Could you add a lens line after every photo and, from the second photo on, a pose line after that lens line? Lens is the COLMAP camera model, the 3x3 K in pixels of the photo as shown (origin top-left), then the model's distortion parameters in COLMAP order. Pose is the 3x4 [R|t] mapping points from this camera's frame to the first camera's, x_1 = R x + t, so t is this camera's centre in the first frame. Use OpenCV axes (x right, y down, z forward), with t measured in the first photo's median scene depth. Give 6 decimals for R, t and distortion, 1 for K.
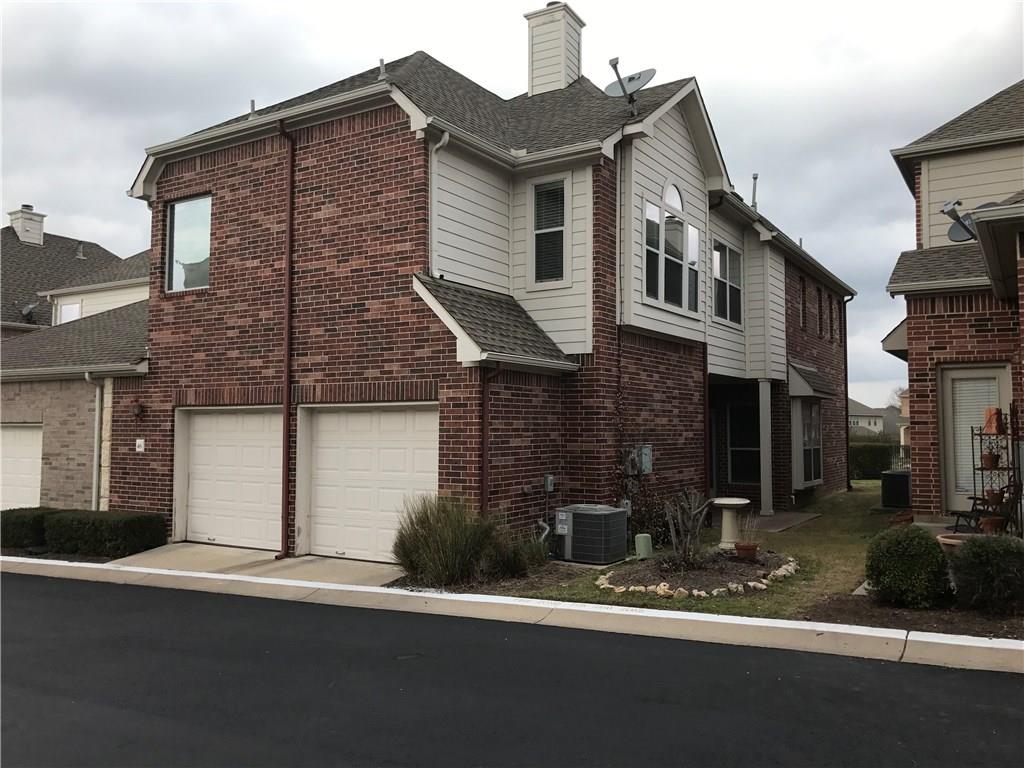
lens RADIAL K [[853.7, 0, 511.6], [0, 853.7, 382.2], [0, 0, 1]] dist [0.044152, -0.055813]
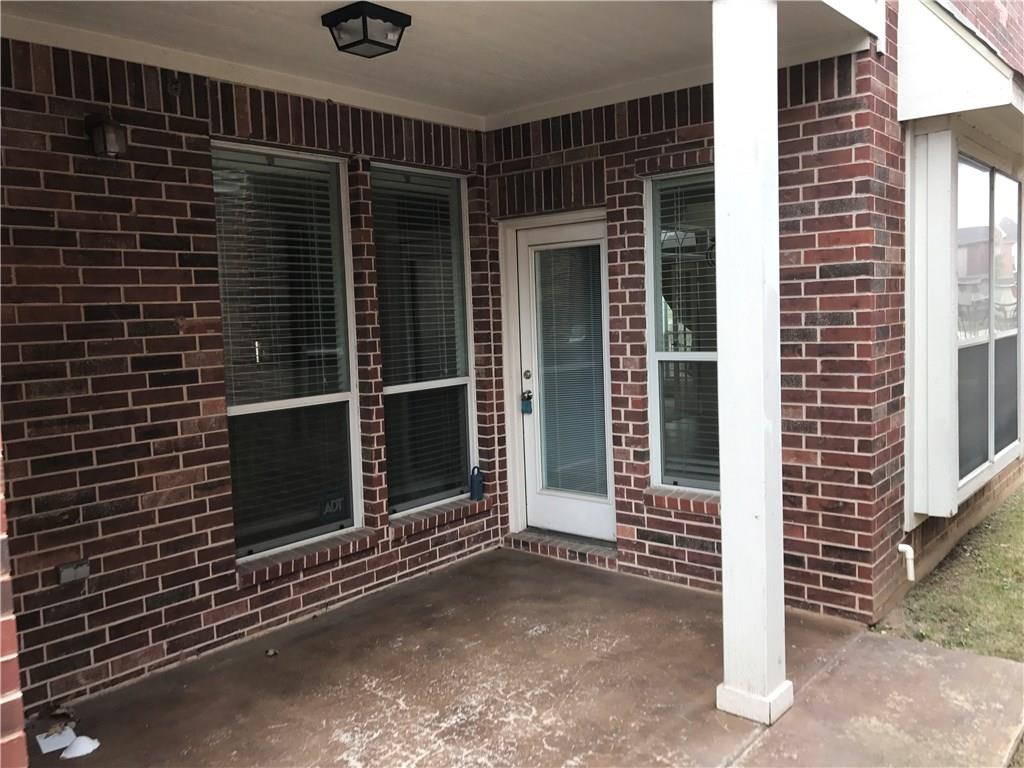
lens RADIAL K [[853.7, 0, 512.3], [0, 853.7, 383.6], [0, 0, 1]] dist [0.044152, -0.055813]
pose [[0.988417, -0.024118, -0.149834, 0.250614], [0.046107, 0.988347, 0.145067, 0.046057], [0.144590, -0.150295, 0.978011, 0.738261]]
